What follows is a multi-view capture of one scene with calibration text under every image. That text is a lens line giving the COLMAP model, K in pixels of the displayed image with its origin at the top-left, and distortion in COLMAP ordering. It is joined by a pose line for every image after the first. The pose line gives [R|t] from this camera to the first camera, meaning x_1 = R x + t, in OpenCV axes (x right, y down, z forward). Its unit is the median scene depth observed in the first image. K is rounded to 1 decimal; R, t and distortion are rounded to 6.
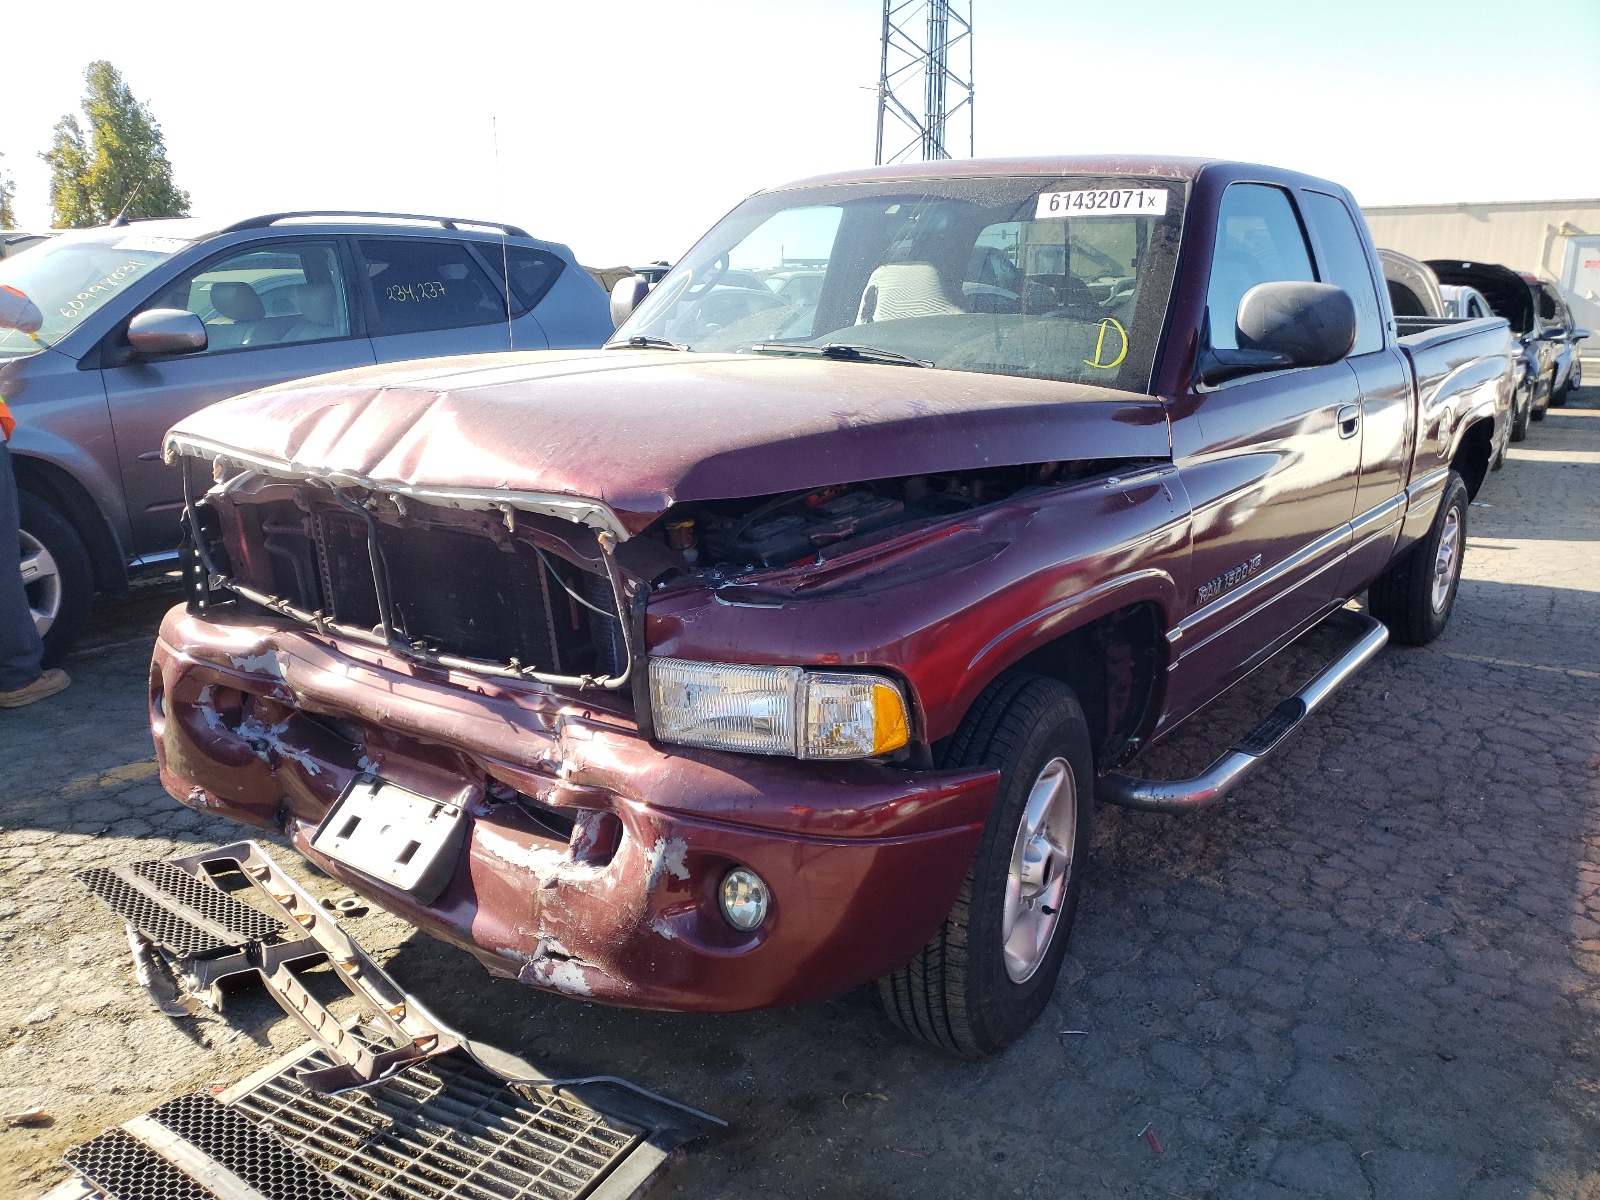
lens RADIAL K [[1389.3, 0, 791.4], [0, 1389.3, 600.8], [0, 0, 1]] dist [0.006961, 0.001477]
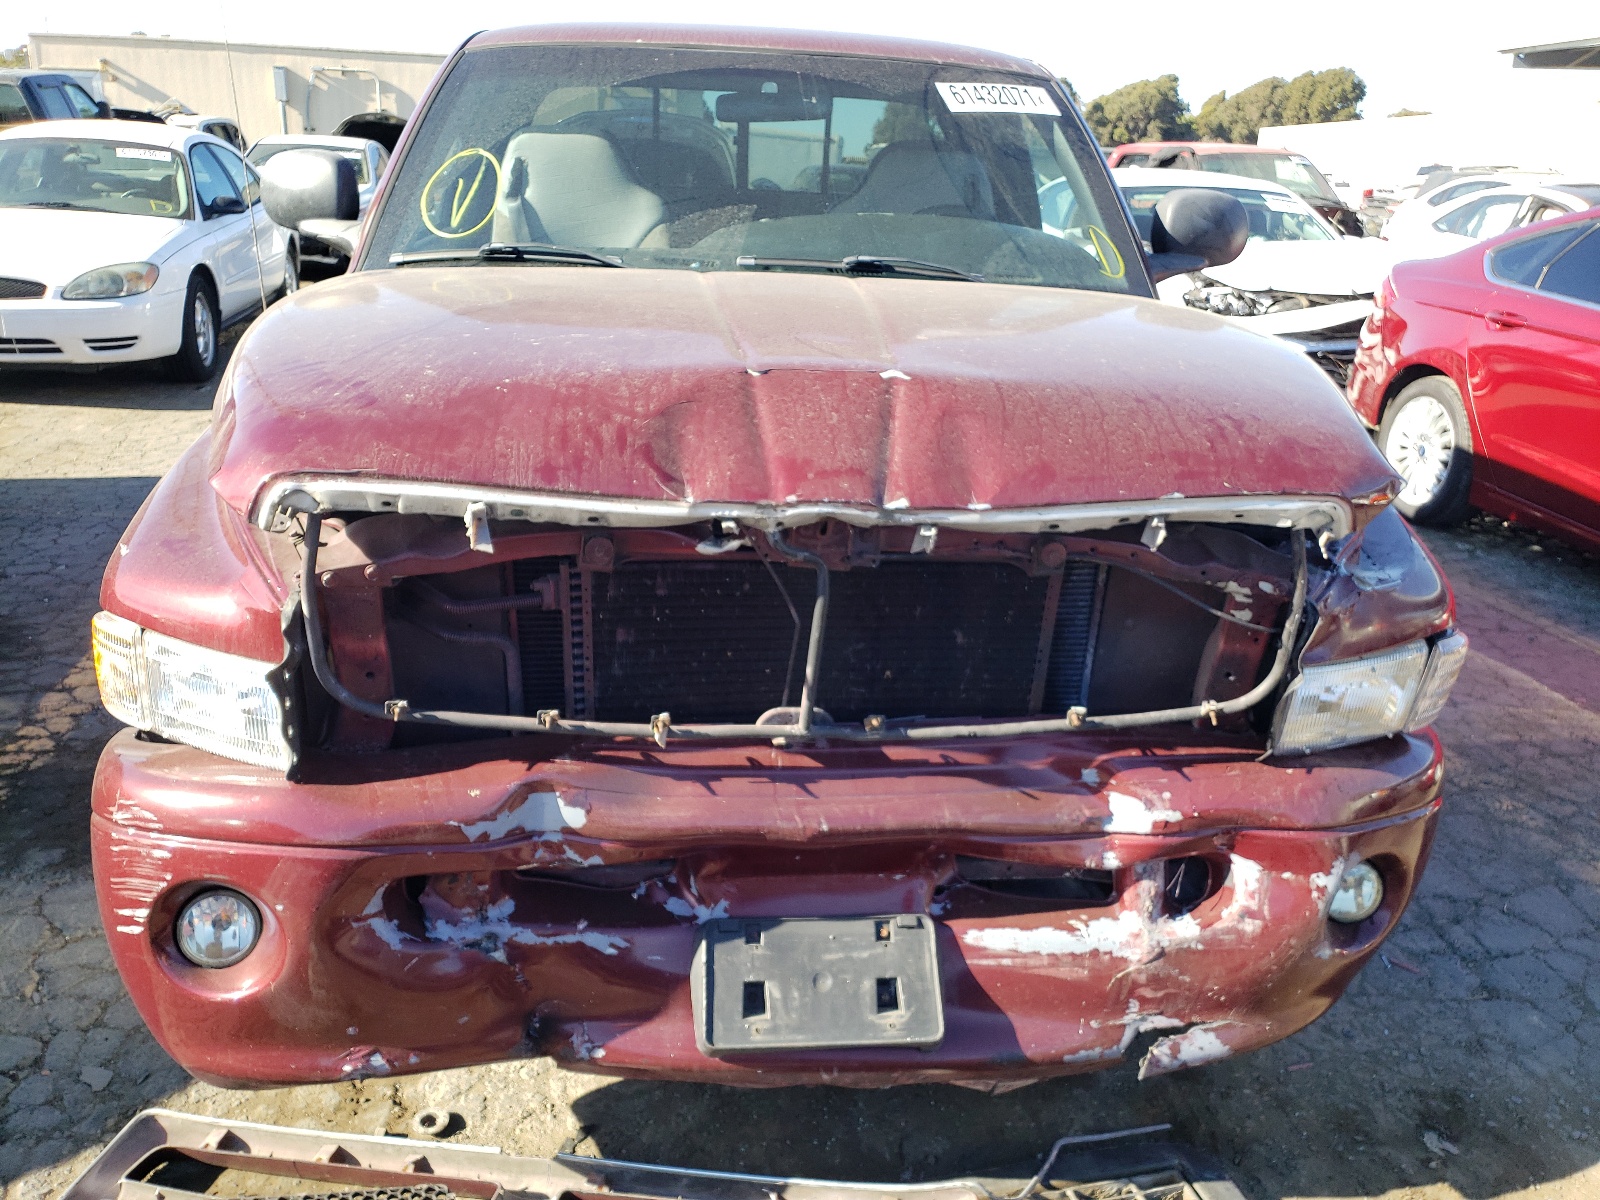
lens RADIAL K [[1389.3, 0, 791.4], [0, 1389.3, 600.8], [0, 0, 1]] dist [0.006961, 0.001477]
pose [[0.694605, -0.206051, 0.689251, -0.759005], [0.120668, 0.977900, 0.170737, -0.154885], [-0.709199, -0.035424, 0.704118, 0.504193]]
